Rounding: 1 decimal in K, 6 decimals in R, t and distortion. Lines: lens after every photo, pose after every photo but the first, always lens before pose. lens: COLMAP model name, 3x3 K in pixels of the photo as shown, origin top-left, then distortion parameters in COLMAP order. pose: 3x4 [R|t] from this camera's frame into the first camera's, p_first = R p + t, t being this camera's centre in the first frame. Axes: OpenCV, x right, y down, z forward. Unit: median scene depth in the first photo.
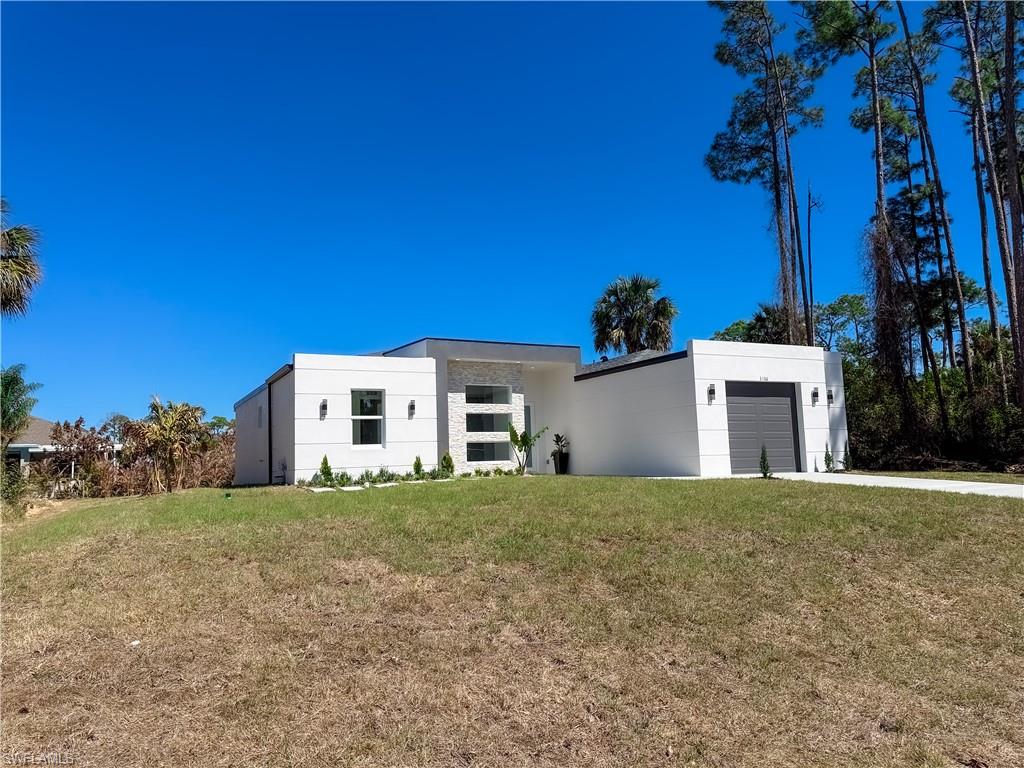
lens RADIAL K [[710.5, 0, 511.5], [0, 710.5, 383.1], [0, 0, 1]] dist [0.081189, -0.002884]
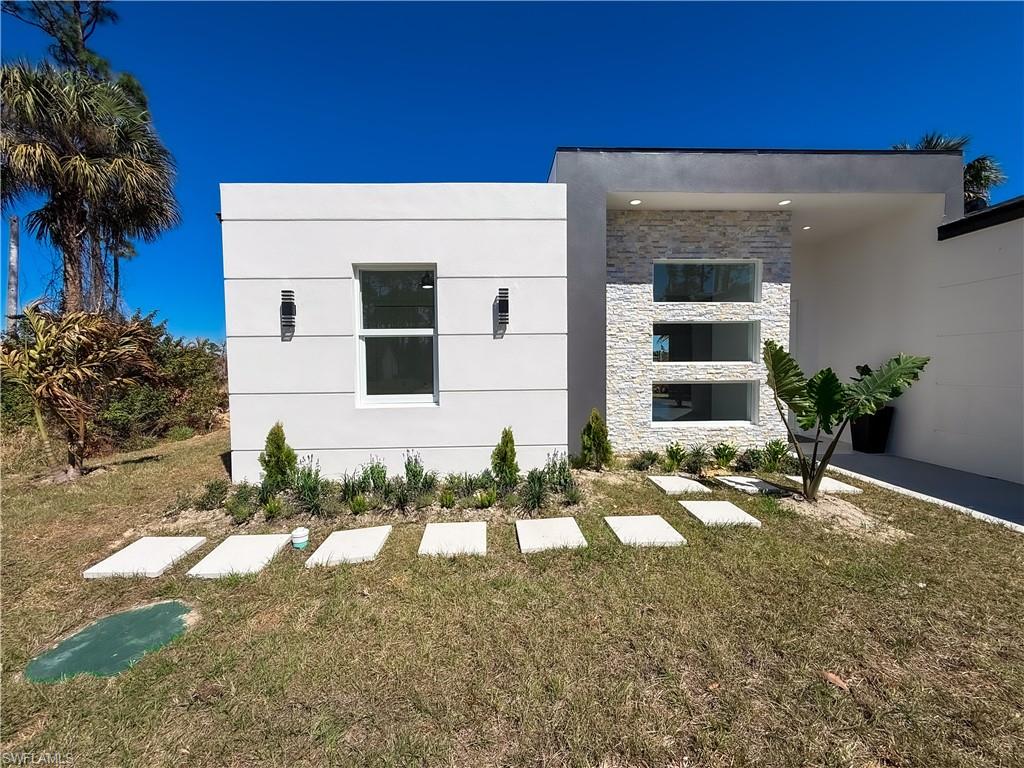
lens RADIAL K [[409.0, 0, 511.4], [0, 409.0, 386.0], [0, 0, 1]] dist [0.004250, 0.000082]
pose [[0.899590, 0.044564, -0.434455, -0.030539], [0.029889, 0.986166, 0.163043, 0.040211], [0.435710, -0.159657, 0.885814, 0.776693]]
